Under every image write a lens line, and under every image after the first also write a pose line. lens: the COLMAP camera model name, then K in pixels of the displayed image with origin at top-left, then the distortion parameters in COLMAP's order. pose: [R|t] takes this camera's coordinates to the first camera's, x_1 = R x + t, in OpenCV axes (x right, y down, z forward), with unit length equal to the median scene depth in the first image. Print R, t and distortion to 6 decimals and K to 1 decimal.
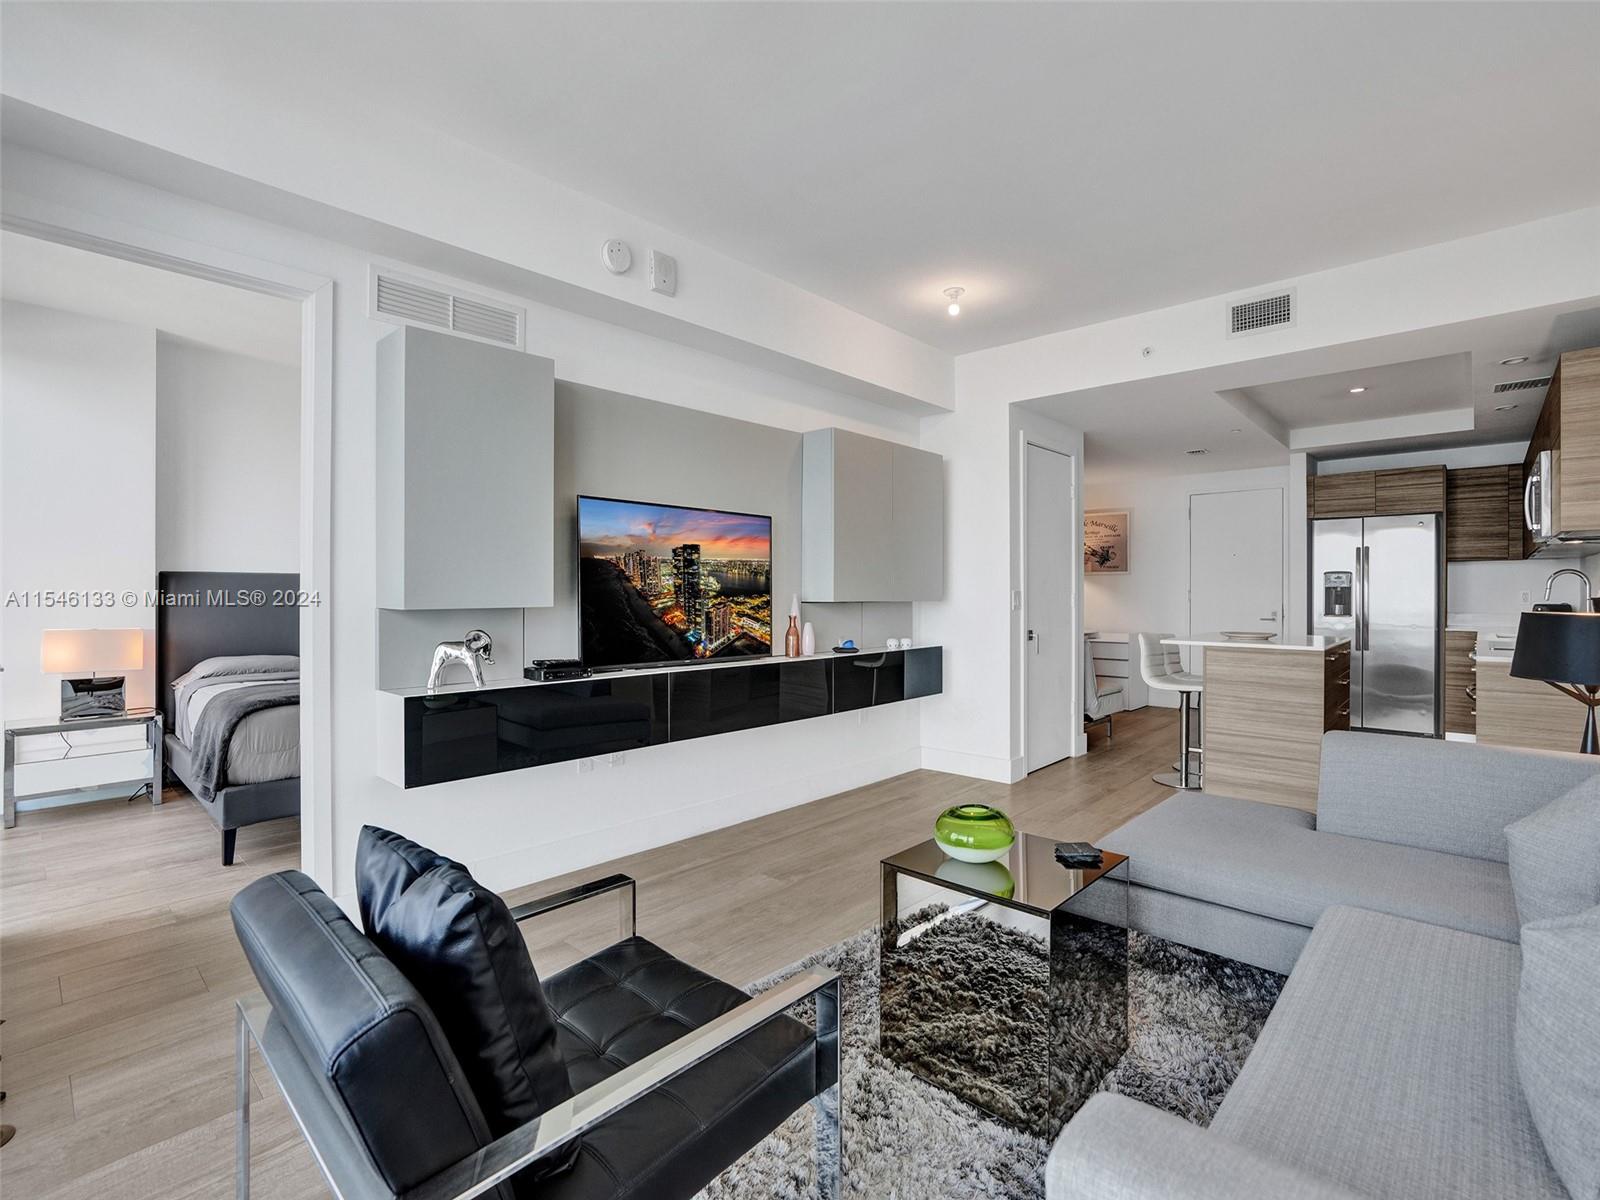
lens RADIAL K [[758.7, 0, 801.2], [0, 758.7, 593.9], [0, 0, 1]] dist [-0.052066, 0.018457]
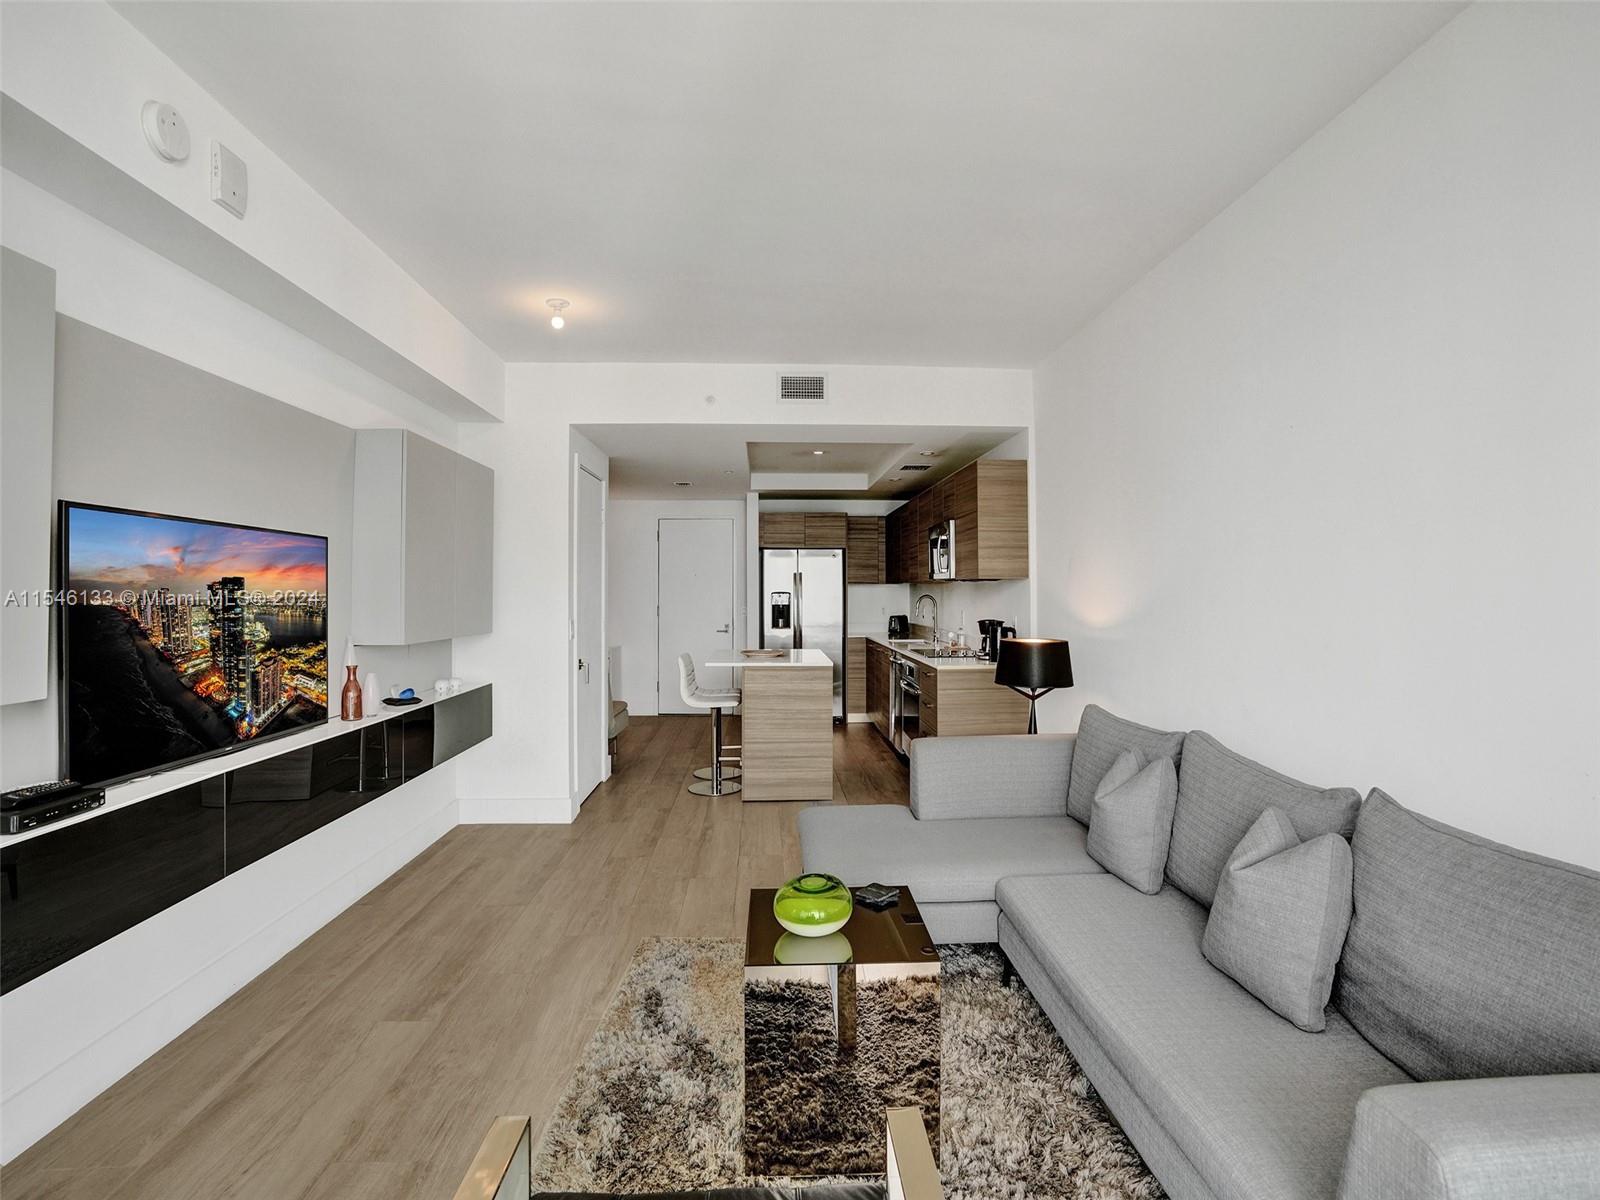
lens RADIAL K [[758.7, 0, 800.1], [0, 758.7, 573.4], [0, 0, 1]] dist [-0.052066, 0.018457]
pose [[0.702952, 0.015697, 0.711064, -0.243717], [0.003978, 0.999654, -0.026001, -0.045531], [-0.711226, 0.021106, 0.702647, 0.147442]]
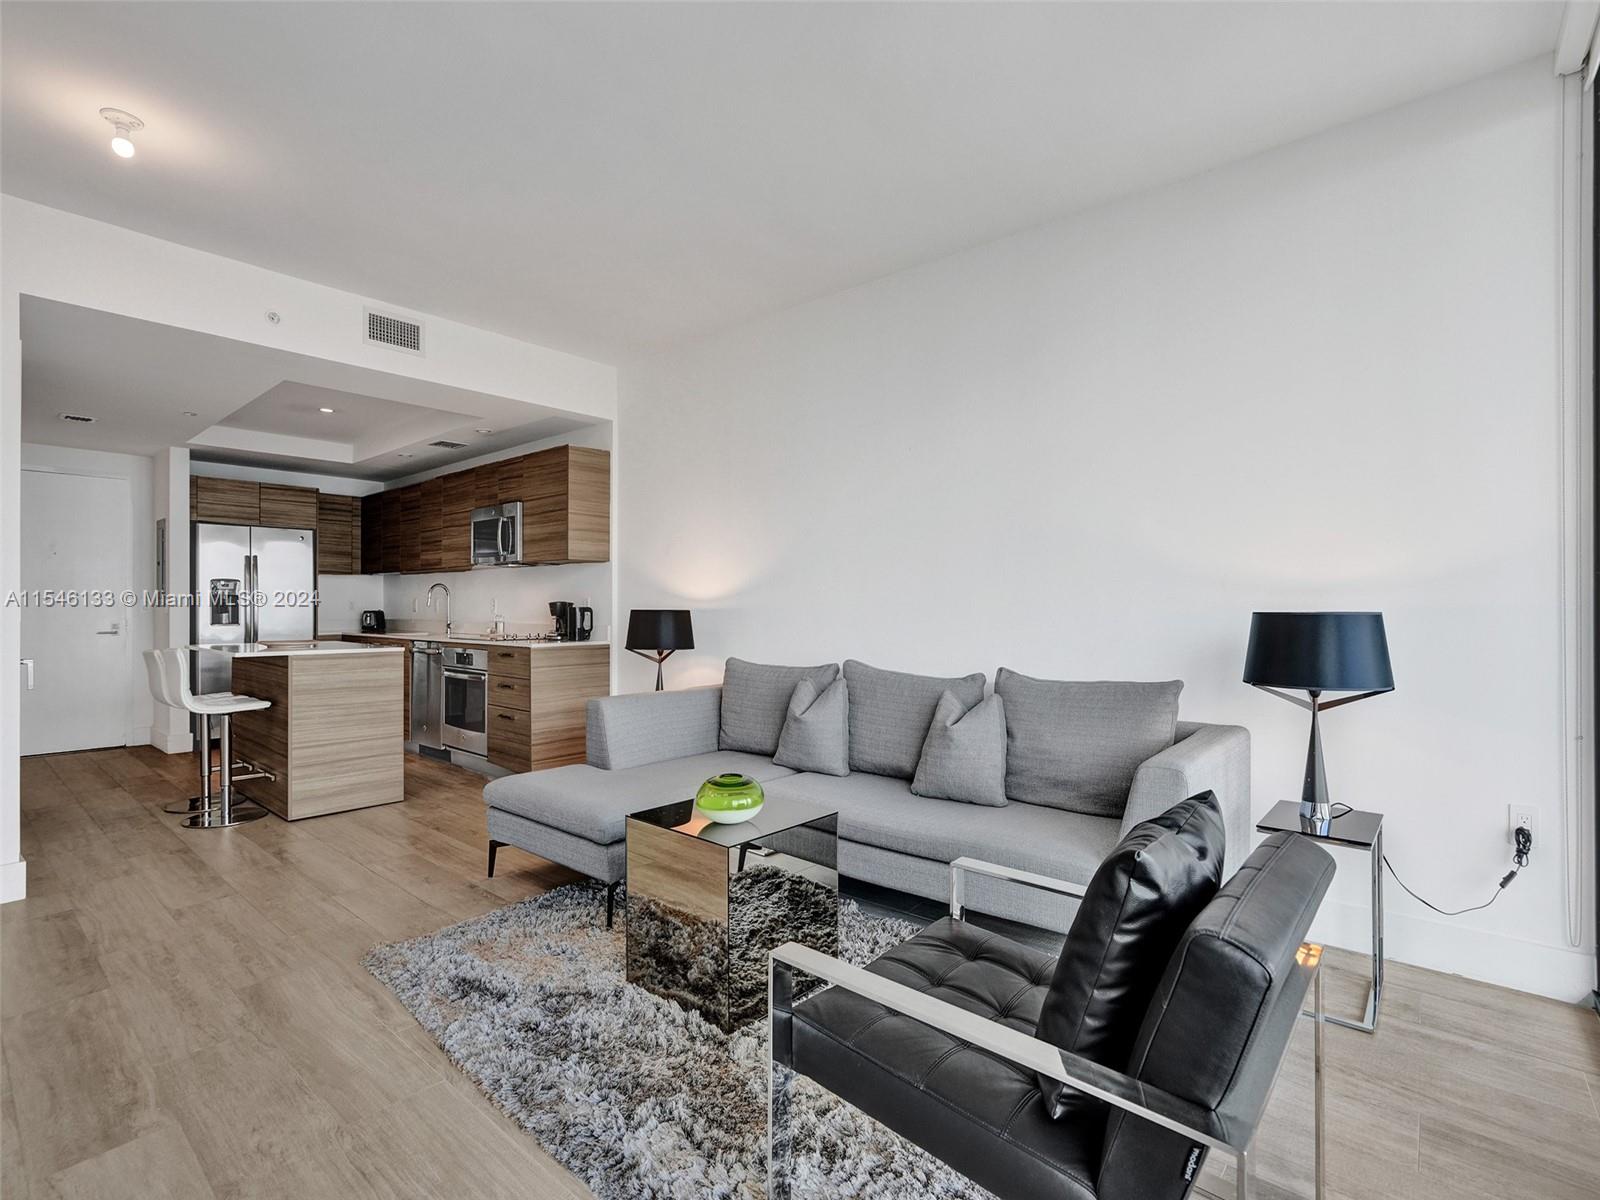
lens RADIAL K [[758.7, 0, 806.3], [0, 758.7, 607.2], [0, 0, 1]] dist [-0.052066, 0.018457]
pose [[-0.043322, -0.000516, 0.999061, -0.449328], [0.002258, 0.999997, 0.000615, 0.012532], [-0.999059, 0.002283, -0.043321, 0.455307]]
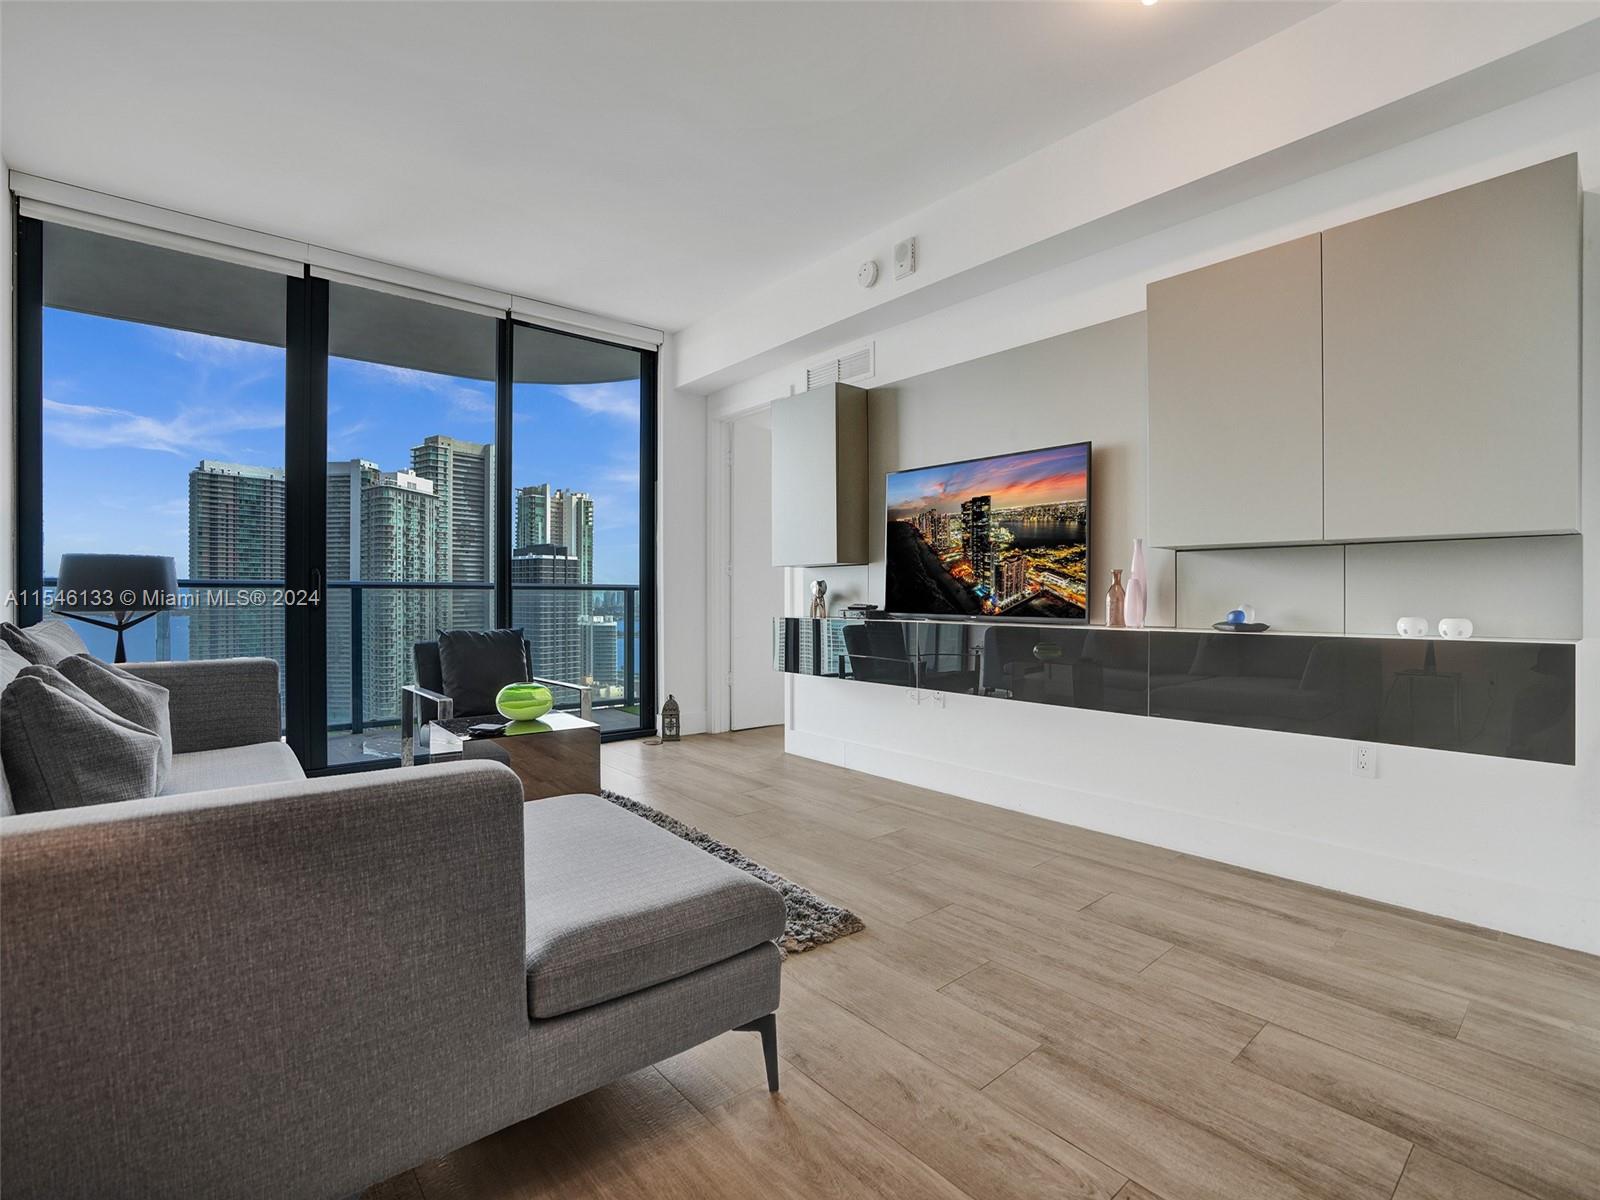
lens RADIAL K [[758.7, 0, 794.6], [0, 758.7, 576.3], [0, 0, 1]] dist [-0.052066, 0.018457]
pose [[-0.127080, -0.010340, -0.991839, 0.781737], [0.004413, 0.999930, -0.010989, 0.043357], [0.991883, -0.005773, -0.127026, 0.825590]]
